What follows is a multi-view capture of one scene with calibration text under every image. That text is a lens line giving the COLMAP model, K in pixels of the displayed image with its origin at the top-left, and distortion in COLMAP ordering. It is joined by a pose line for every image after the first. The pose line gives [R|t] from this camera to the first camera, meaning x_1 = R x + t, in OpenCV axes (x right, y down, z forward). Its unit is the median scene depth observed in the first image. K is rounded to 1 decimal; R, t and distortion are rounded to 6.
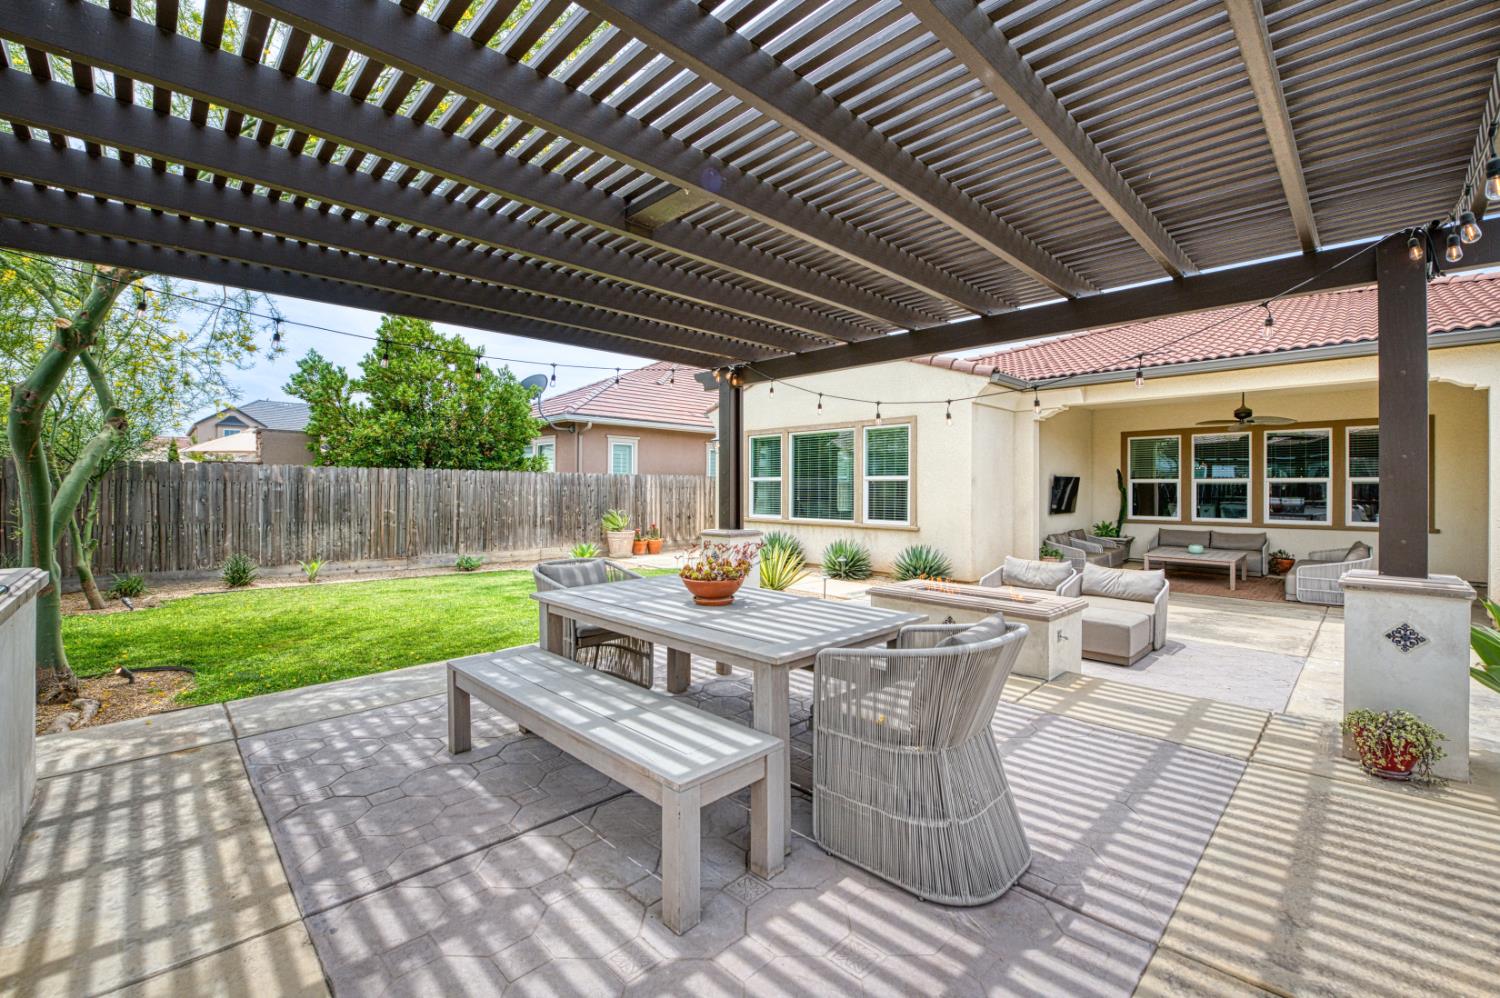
lens RADIAL K [[609.3, 0, 780.6], [0, 609.3, 482.8], [0, 0, 1]] dist [-0.007141, -0.000375]
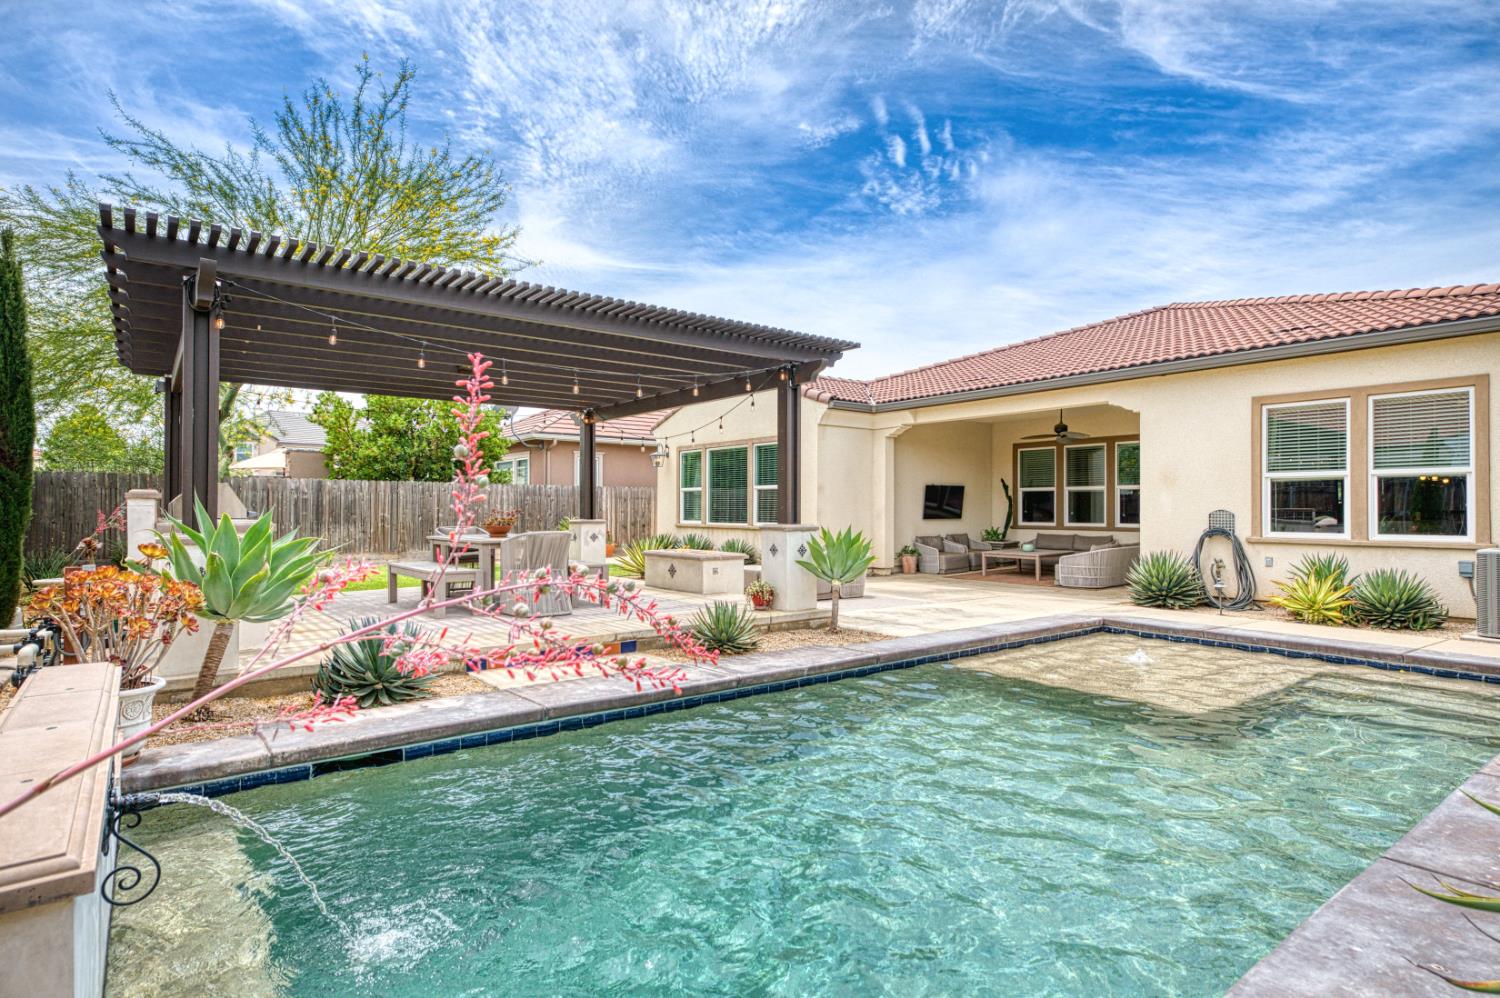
lens RADIAL K [[778.3, 0, 748.6], [0, 778.3, 500.6], [0, 0, 1]] dist [0.029304, 0.000741]
pose [[0.986920, -0.001469, -0.161204, 0.346955], [0.001276, 0.999998, -0.001297, 0.019169], [0.161206, 0.001074, 0.986920, -0.460559]]
